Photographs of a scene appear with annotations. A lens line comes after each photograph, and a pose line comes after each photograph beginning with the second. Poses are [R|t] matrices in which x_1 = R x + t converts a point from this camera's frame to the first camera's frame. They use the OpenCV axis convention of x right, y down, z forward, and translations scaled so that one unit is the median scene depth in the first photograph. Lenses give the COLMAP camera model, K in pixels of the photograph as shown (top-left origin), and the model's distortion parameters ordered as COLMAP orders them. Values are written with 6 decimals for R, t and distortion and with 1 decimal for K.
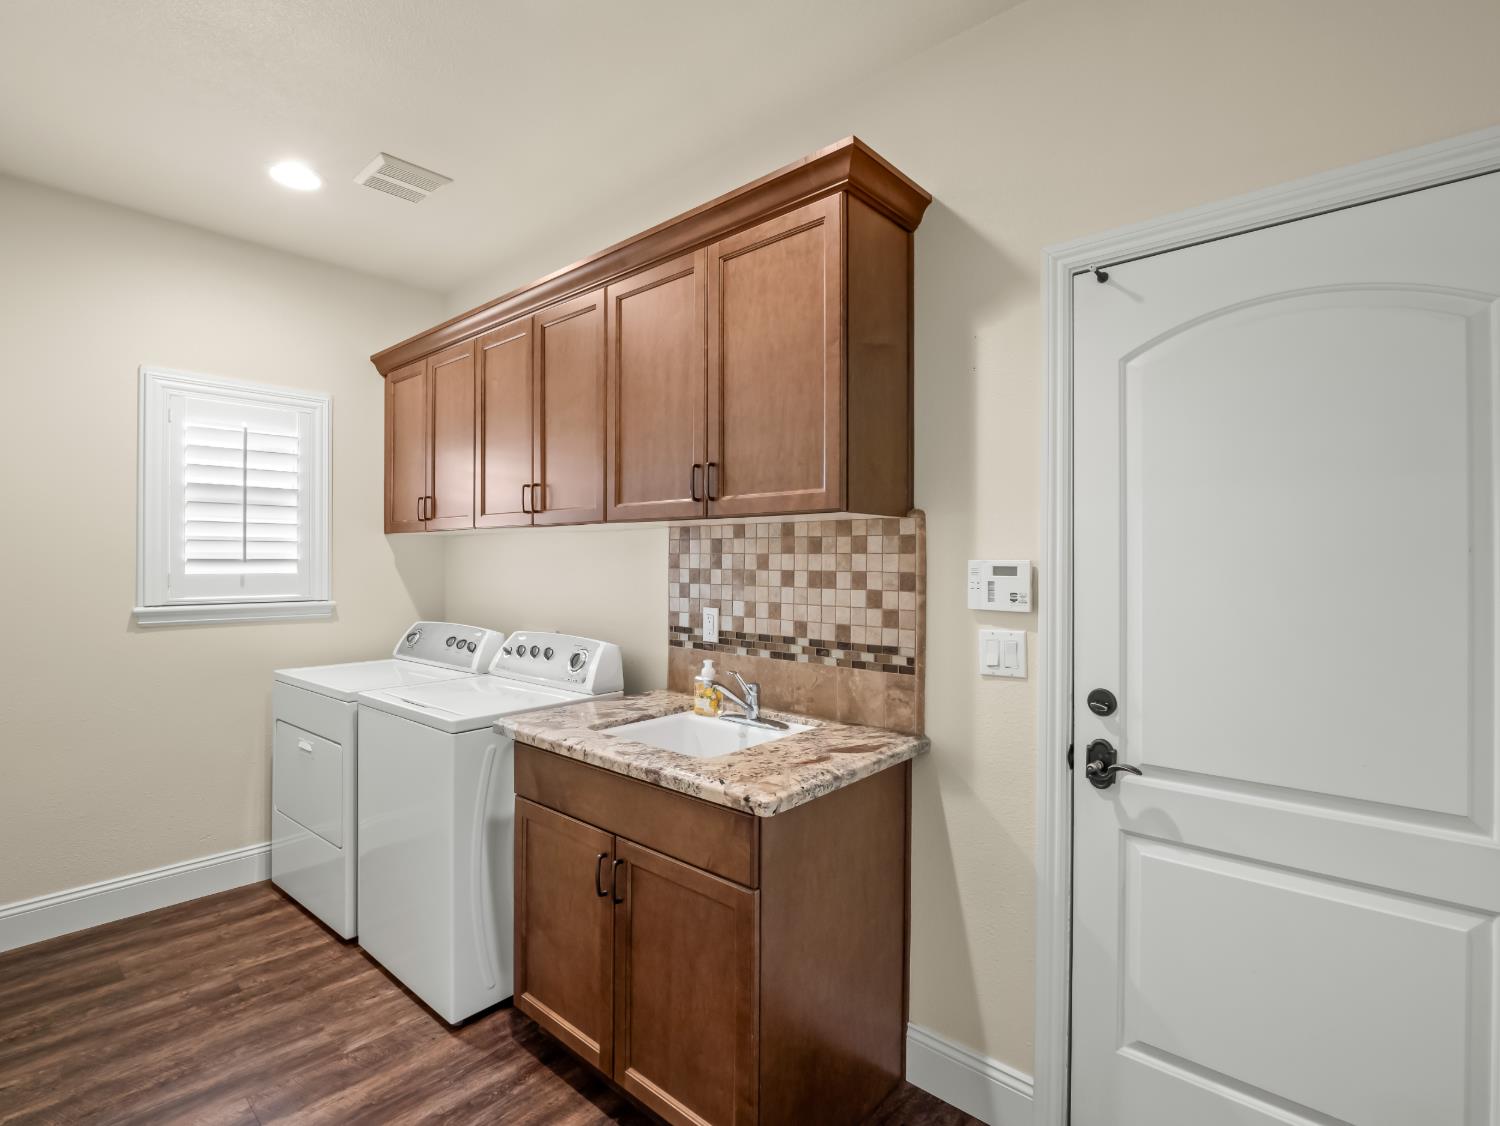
lens RADIAL K [[725.3, 0, 744.7], [0, 725.3, 567.2], [0, 0, 1]] dist [-0.005097, -0.006655]
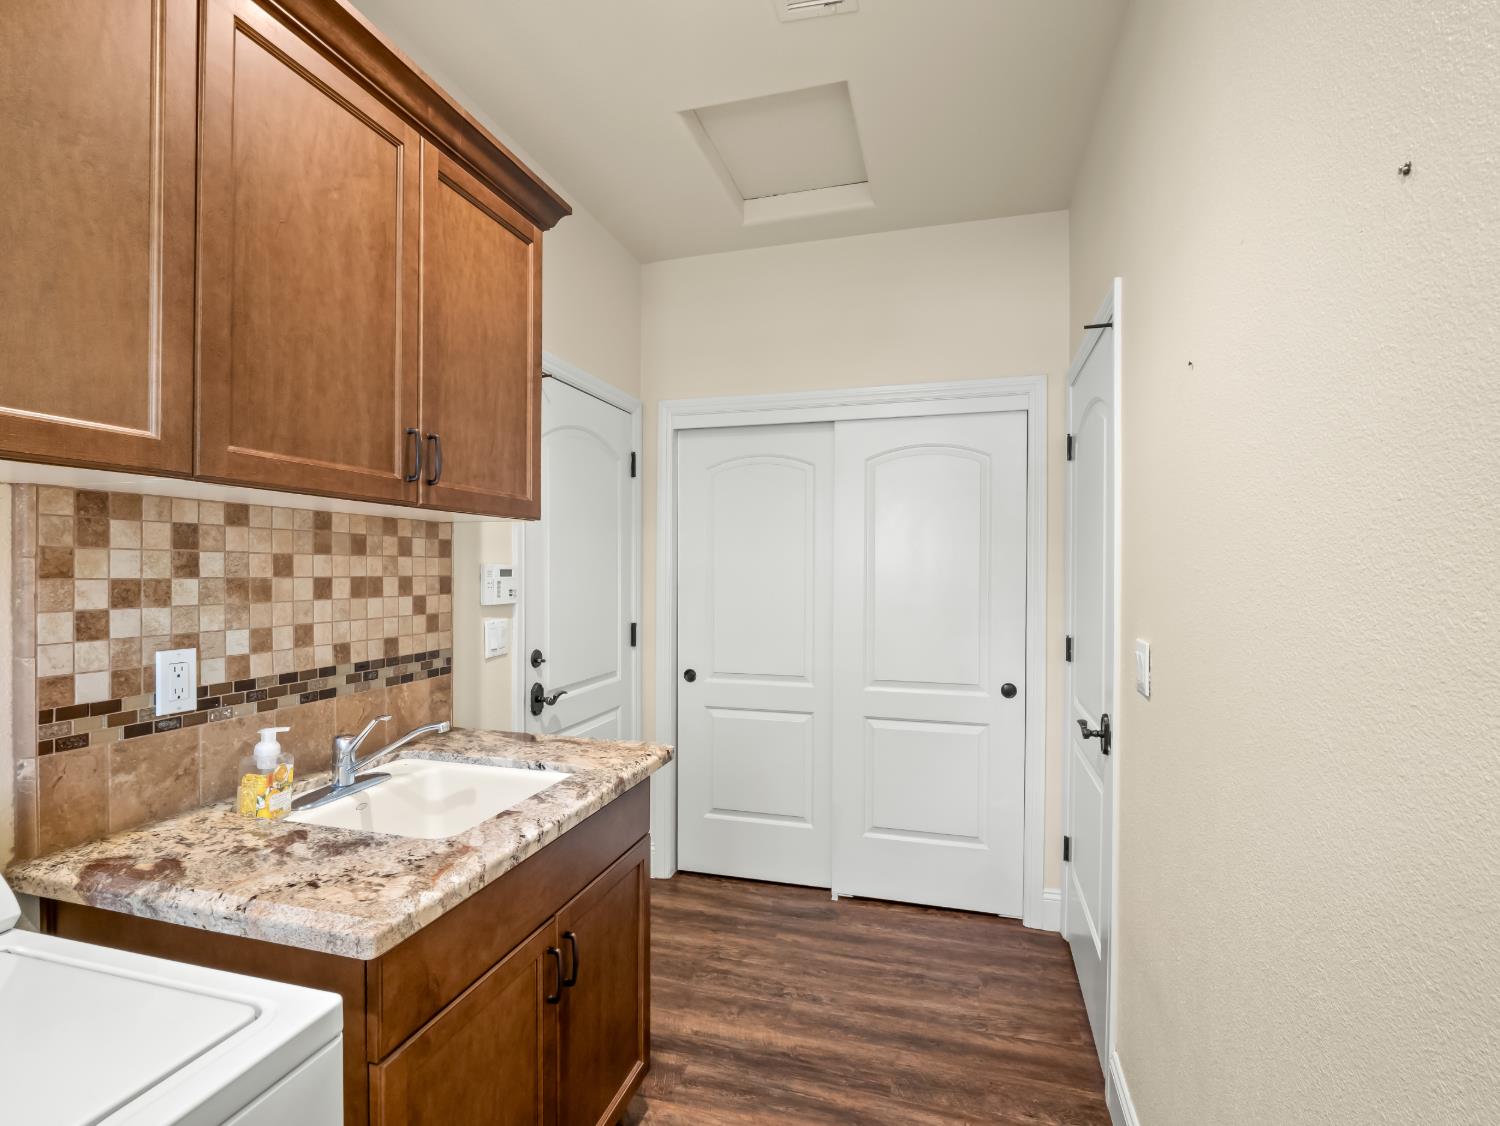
lens RADIAL K [[675.2, 0, 778.9], [0, 675.2, 582.5], [0, 0, 1]] dist [-0.002660, -0.005661]
pose [[-0.442579, -0.025453, 0.896368, -0.762187], [0.000554, 0.999589, 0.028658, -0.009614], [-0.896729, 0.013180, -0.442383, 0.898107]]
